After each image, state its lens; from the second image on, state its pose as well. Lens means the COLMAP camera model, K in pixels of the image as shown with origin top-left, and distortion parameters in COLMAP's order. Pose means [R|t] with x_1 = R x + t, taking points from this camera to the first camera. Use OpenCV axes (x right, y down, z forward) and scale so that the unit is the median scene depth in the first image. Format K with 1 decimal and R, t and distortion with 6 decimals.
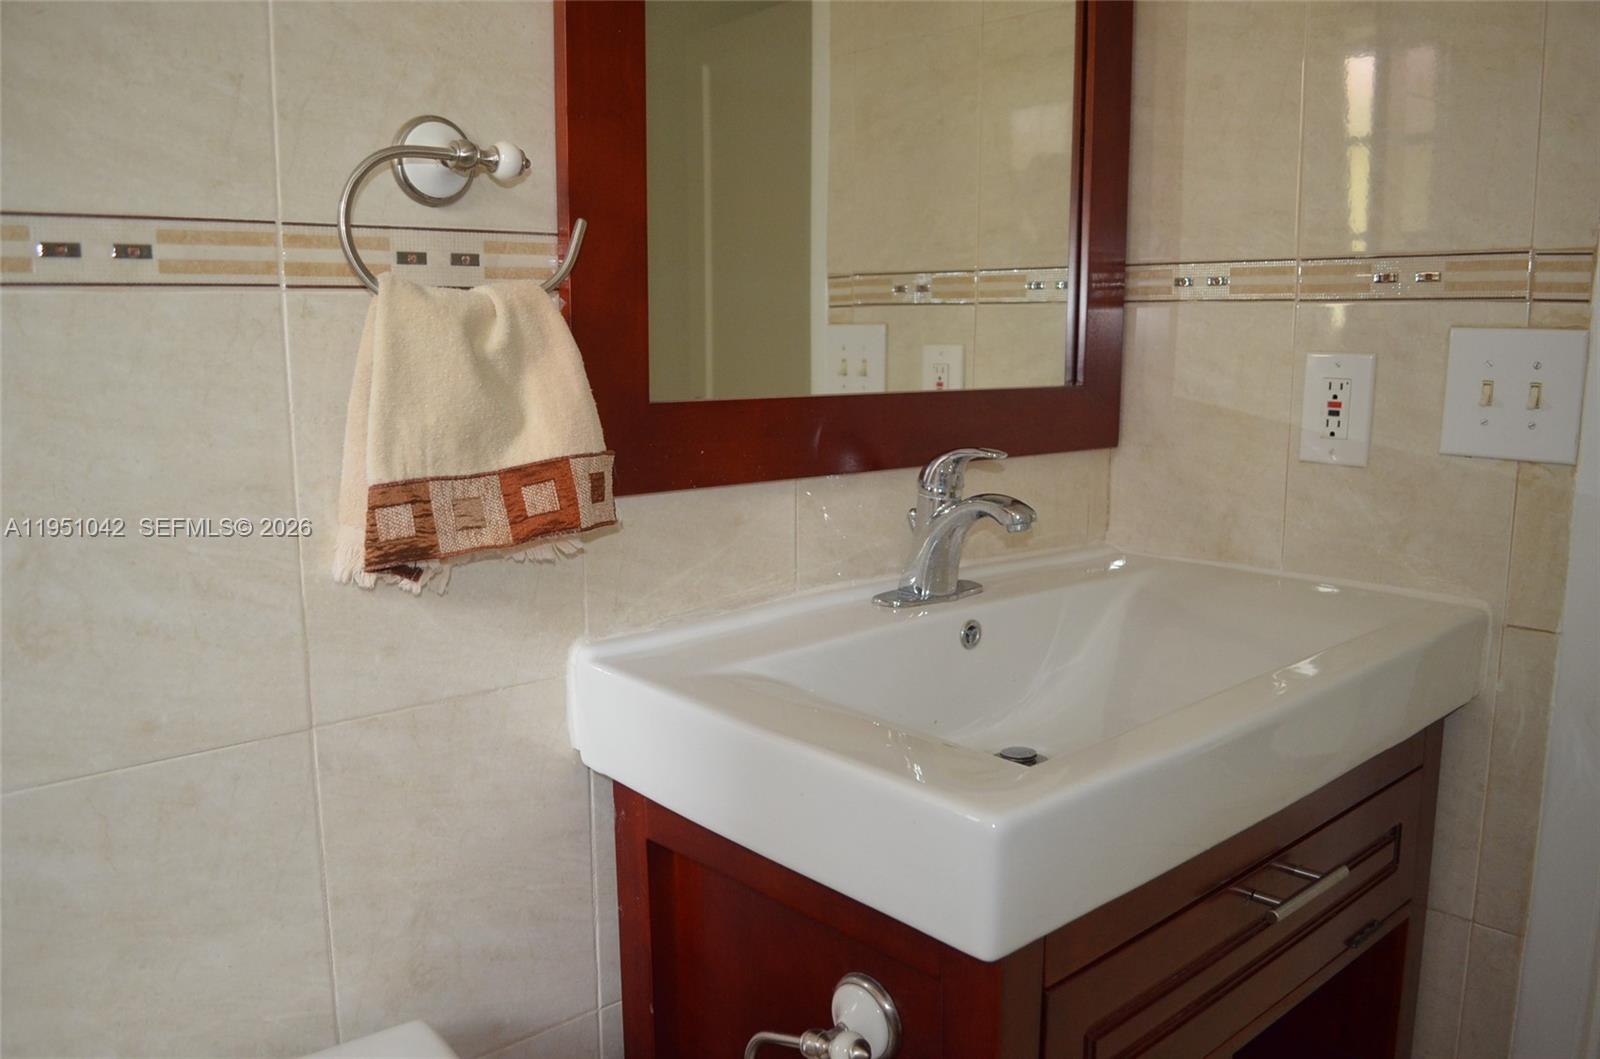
lens RADIAL K [[1251.2, 0, 800.0], [0, 1251.2, 529.5], [0, 0, 1]] dist [-0.083126, 0.013044]
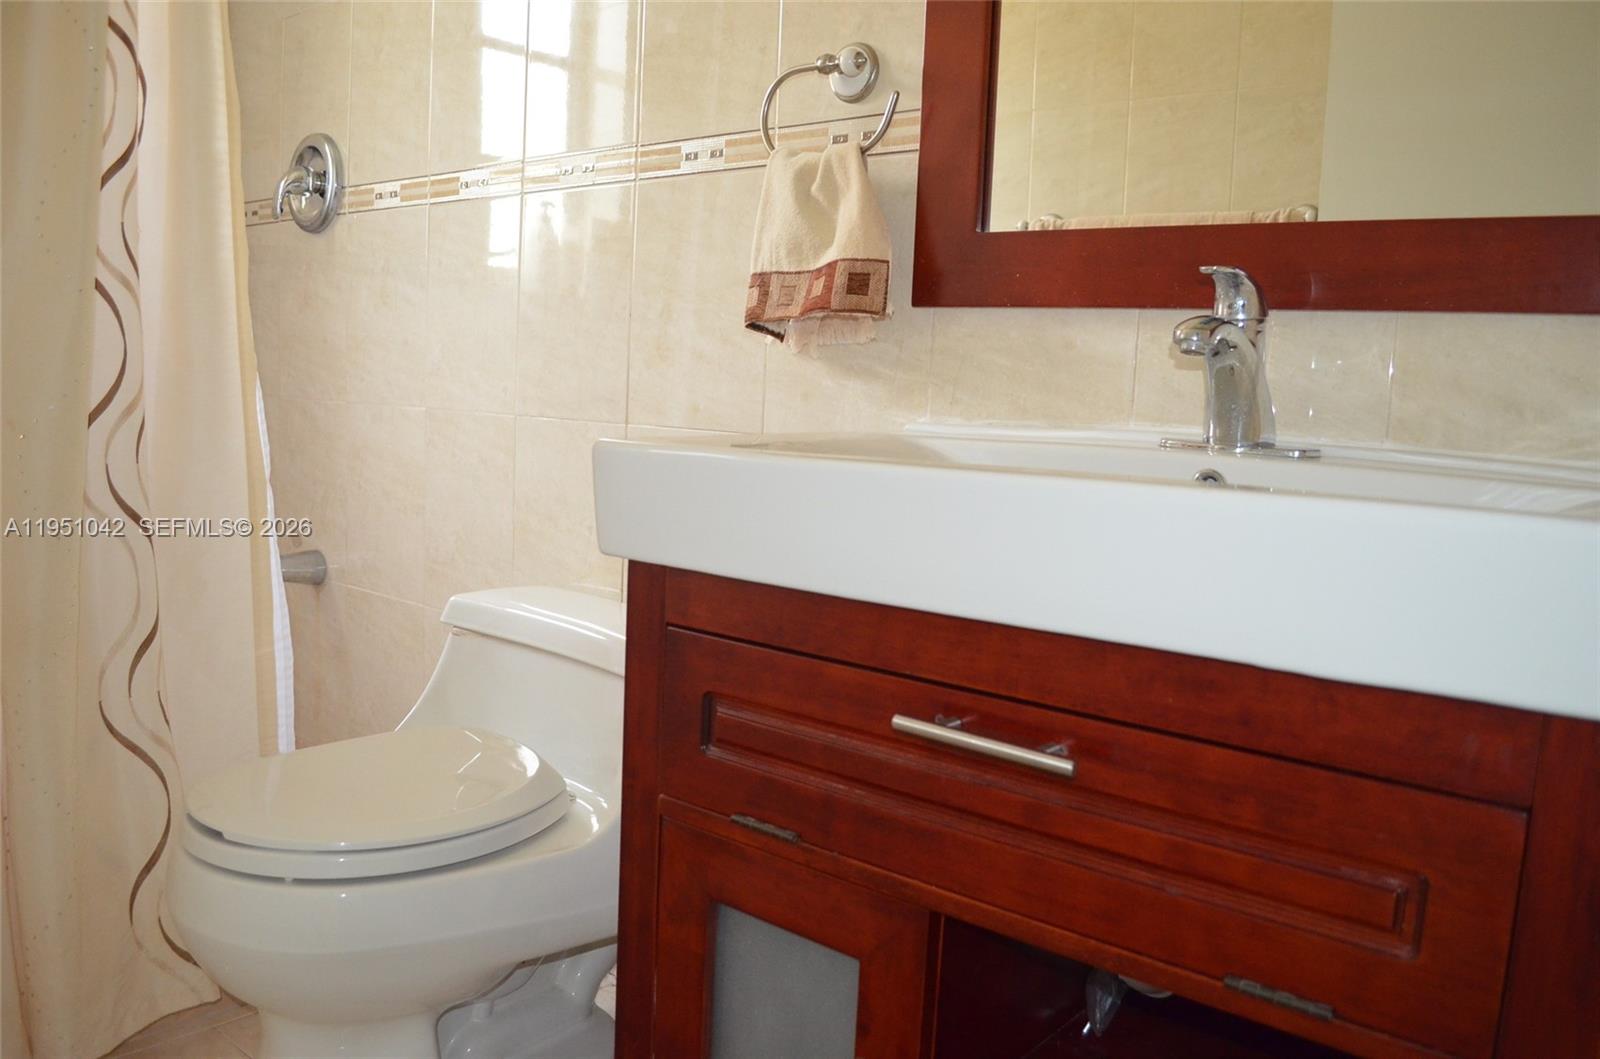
lens RADIAL K [[1251.2, 0, 800.0], [0, 1251.2, 529.5], [0, 0, 1]] dist [-0.083126, 0.013044]
pose [[0.148164, 0.126344, -0.980859, 1.278590], [-0.196351, 0.975819, 0.096035, 0.116894], [0.969275, 0.178364, 0.169389, 0.797812]]
